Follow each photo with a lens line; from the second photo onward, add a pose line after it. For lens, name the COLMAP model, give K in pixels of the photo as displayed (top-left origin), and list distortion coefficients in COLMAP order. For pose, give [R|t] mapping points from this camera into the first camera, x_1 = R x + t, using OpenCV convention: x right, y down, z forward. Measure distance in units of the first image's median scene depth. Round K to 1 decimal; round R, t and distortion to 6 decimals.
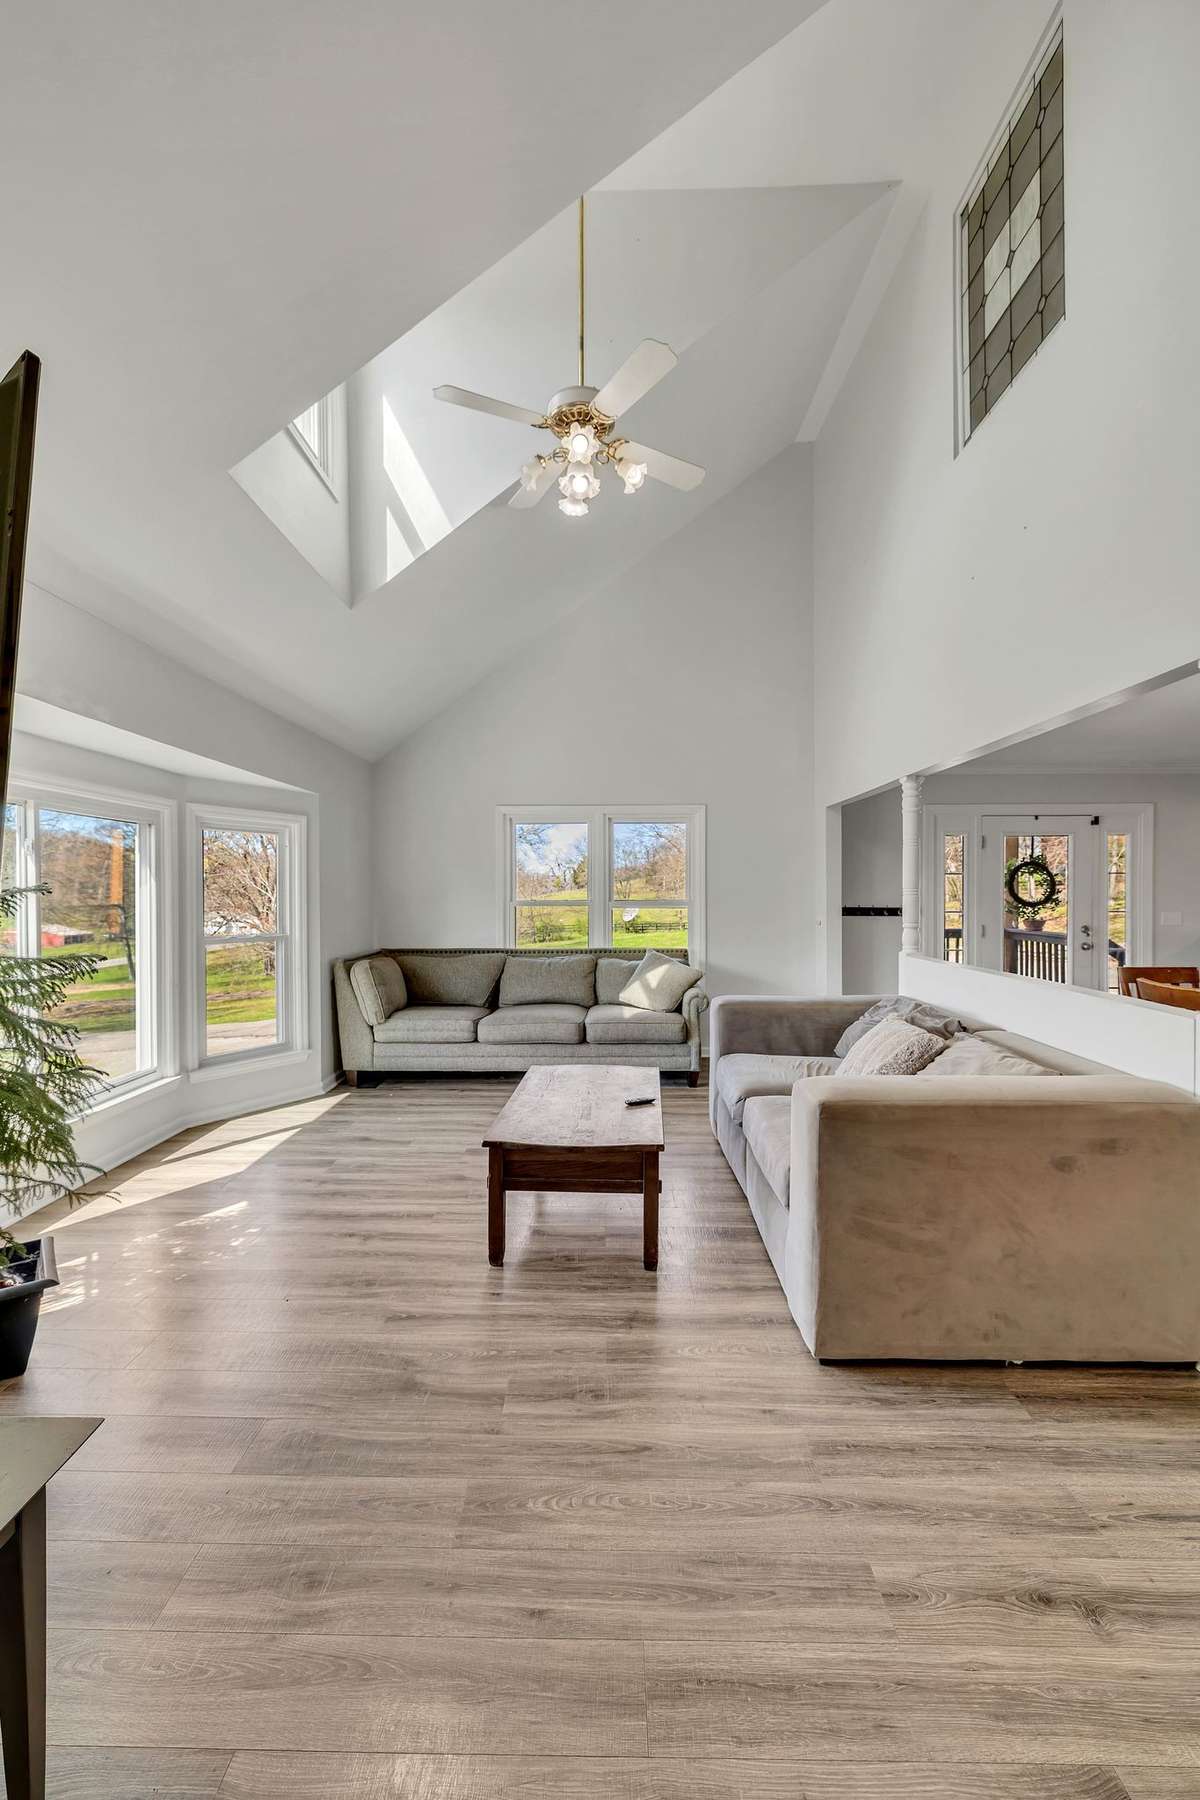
lens RADIAL K [[761.9, 0, 600.0], [0, 761.9, 900.0], [0, 0, 1]] dist [0.002432, 0.000247]
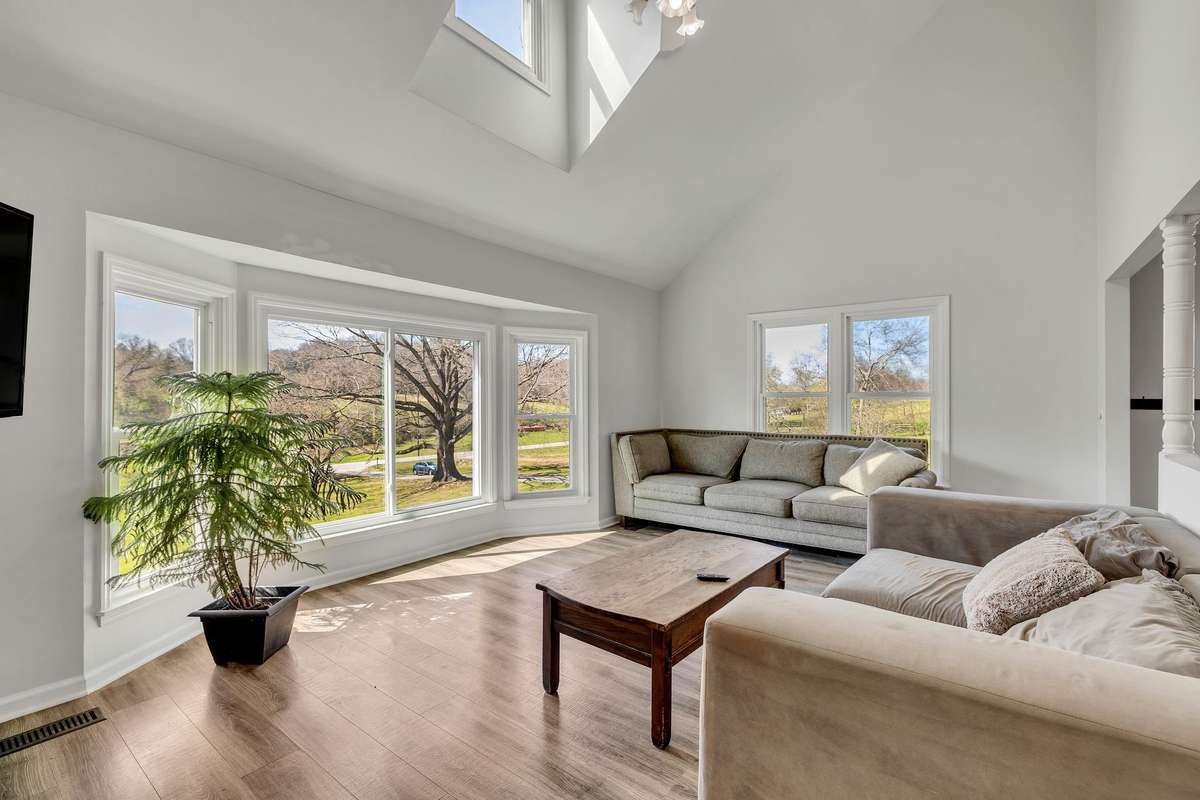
lens RADIAL K [[538.0, 0, 600.0], [0, 538.0, 400.0], [0, 0, 1]] dist [-0.003218, -0.000167]
pose [[0.808081, 0.005392, -0.589047, 0.217152], [-0.006077, 0.999981, 0.000817, 0.016639], [0.589040, 0.002920, 0.808098, 0.202800]]
